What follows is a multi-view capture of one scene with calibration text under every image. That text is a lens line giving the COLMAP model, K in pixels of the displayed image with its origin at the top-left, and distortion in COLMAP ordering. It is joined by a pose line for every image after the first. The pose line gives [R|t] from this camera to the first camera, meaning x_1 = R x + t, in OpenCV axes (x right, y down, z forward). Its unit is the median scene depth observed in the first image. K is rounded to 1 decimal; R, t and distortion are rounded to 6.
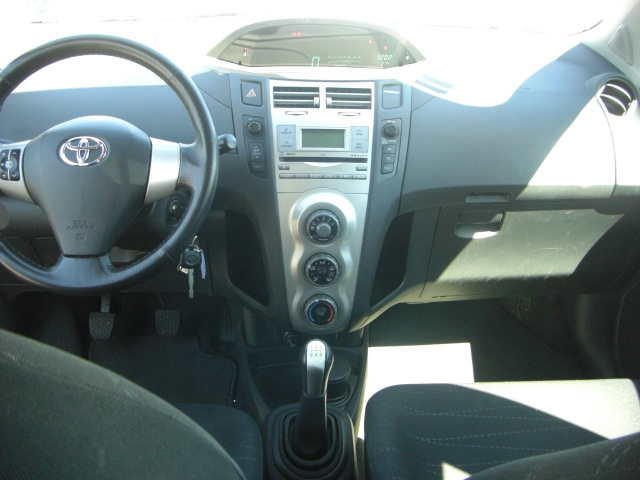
lens RADIAL K [[736.8, 0, 320.0], [0, 736.8, 240.0], [0, 0, 1]] dist [-0.212276, 0.198182]
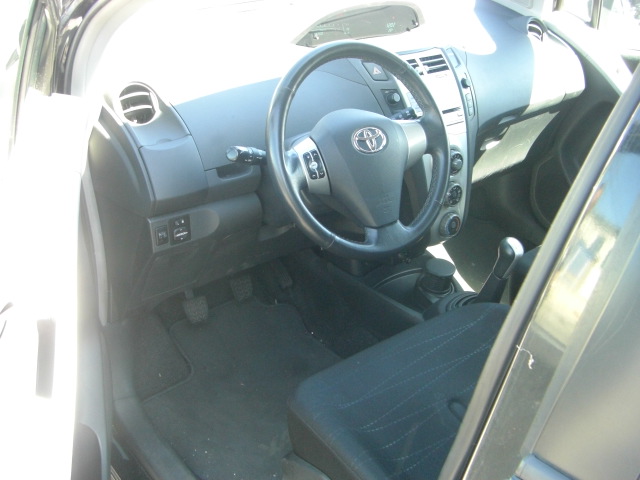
lens RADIAL K [[736.8, 0, 320.0], [0, 736.8, 240.0], [0, 0, 1]] dist [-0.212276, 0.198182]
pose [[0.807794, -0.281690, 0.517802, -0.891454], [0.225321, 0.959277, 0.170346, -0.158188], [-0.544701, -0.020933, 0.838369, 0.012131]]
